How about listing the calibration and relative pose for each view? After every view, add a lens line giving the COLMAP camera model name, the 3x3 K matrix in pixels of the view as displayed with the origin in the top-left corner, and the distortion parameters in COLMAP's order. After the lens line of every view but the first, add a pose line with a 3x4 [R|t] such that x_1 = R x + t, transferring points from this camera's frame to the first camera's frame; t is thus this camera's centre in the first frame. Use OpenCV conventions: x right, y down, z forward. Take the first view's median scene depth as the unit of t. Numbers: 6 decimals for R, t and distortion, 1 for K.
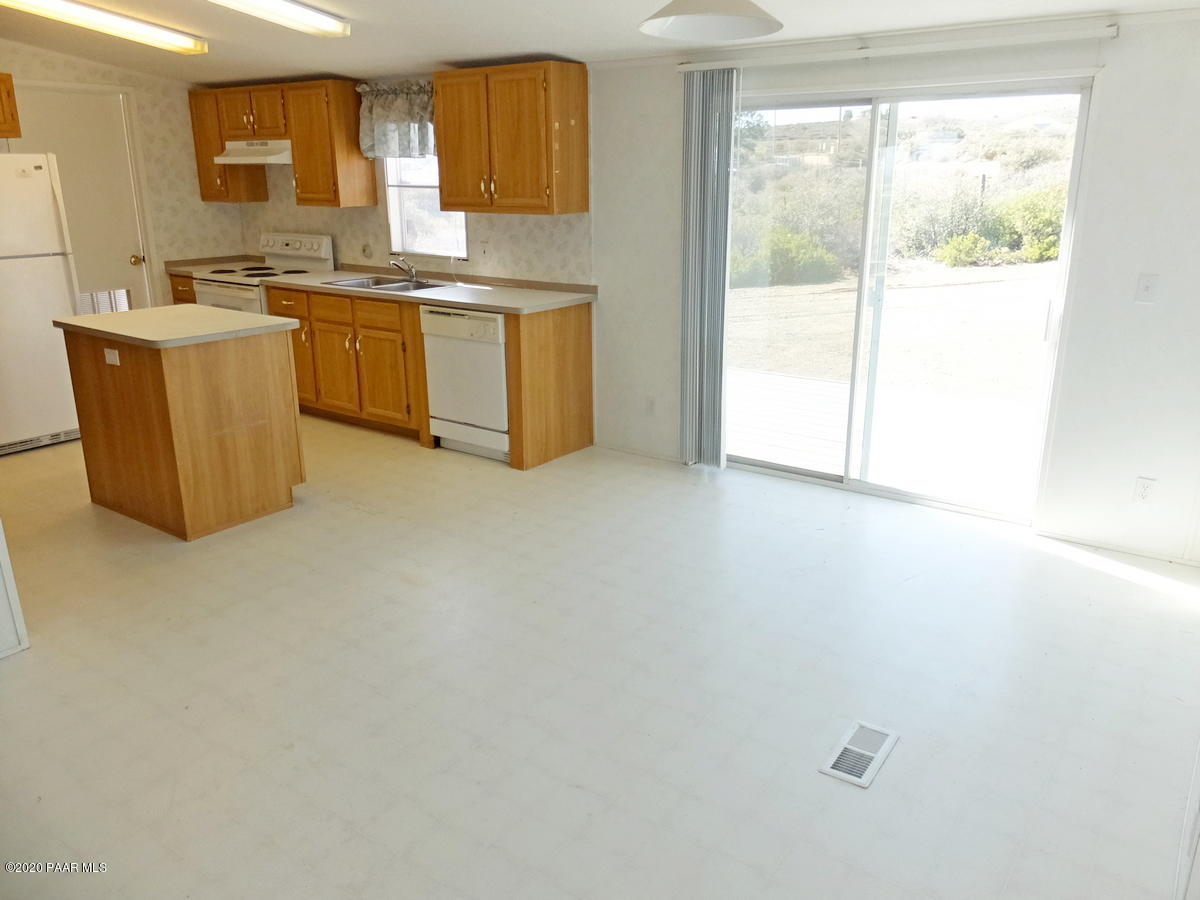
lens RADIAL K [[898.9, 0, 593.5], [0, 898.9, 450.5], [0, 0, 1]] dist [0.008409, -0.013733]
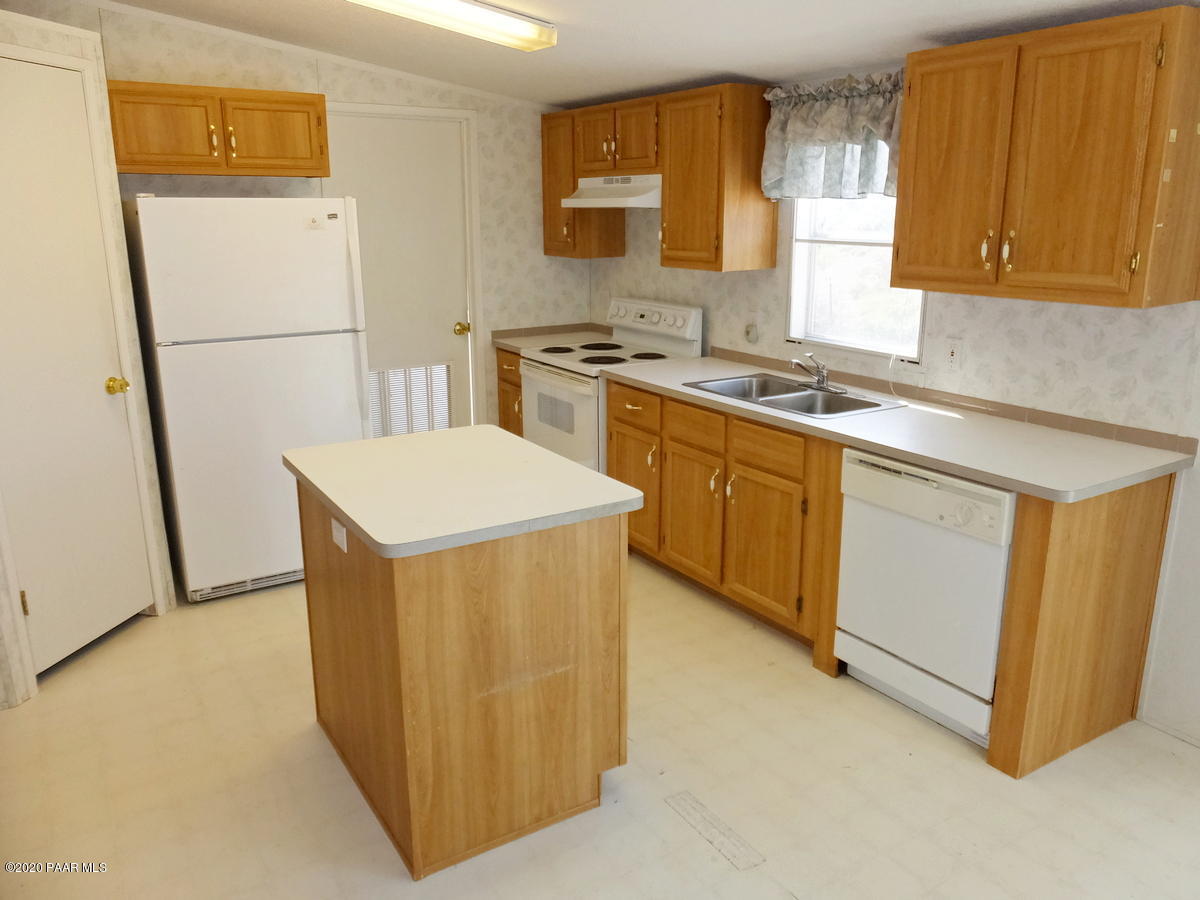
lens RADIAL K [[898.9, 0, 593.5], [0, 898.9, 450.5], [0, 0, 1]] dist [0.008409, -0.013733]
pose [[0.928963, 0.092630, -0.358396, -0.125072], [-0.105501, 0.994283, -0.016480, -0.124056], [0.354820, 0.053121, 0.933424, 0.368302]]
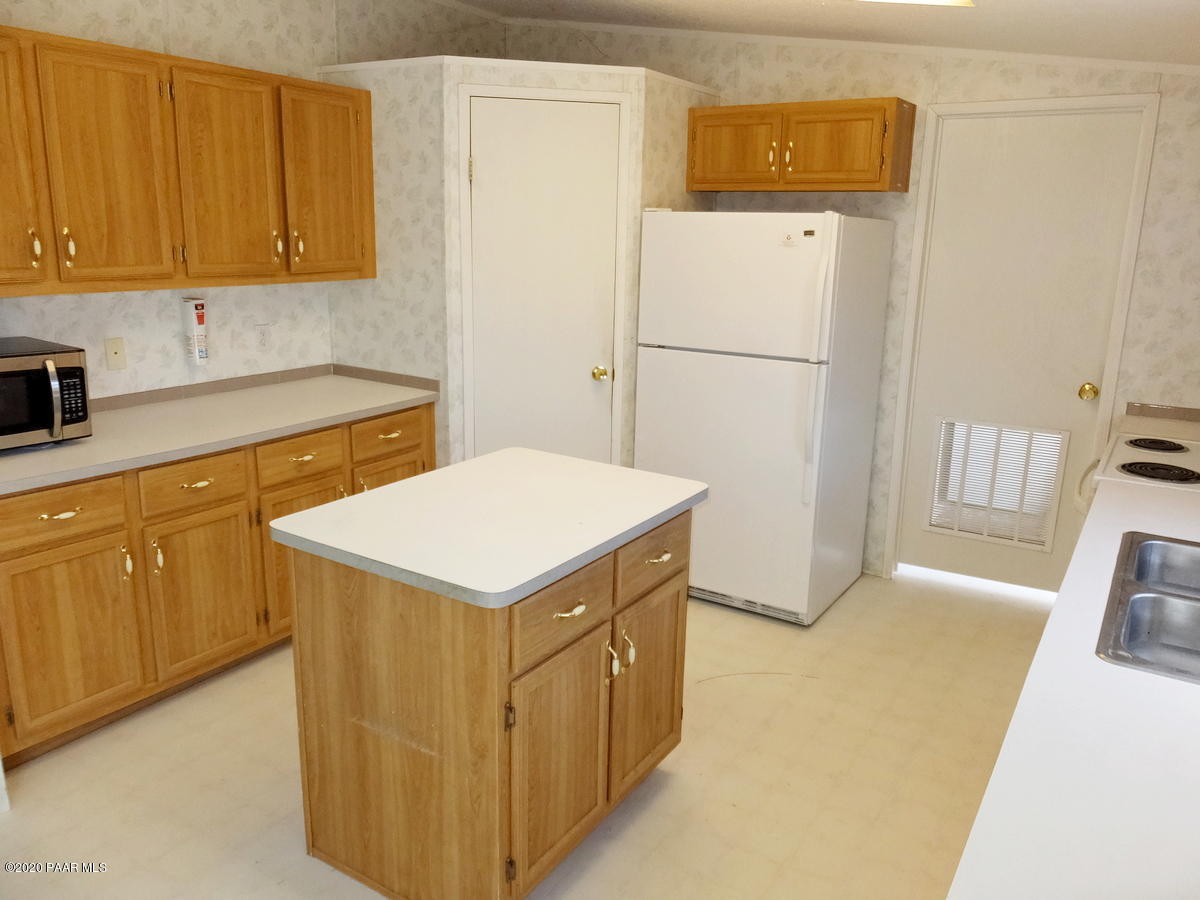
lens RADIAL K [[892.7, 0, 602.1], [0, 892.7, 443.9], [0, 0, 1]] dist [-0.002881, -0.006506]
pose [[0.062943, 0.238269, -0.969157, 0.047975], [-0.310750, 0.927489, 0.207843, -0.242123], [0.948405, 0.288084, 0.132421, 0.758264]]
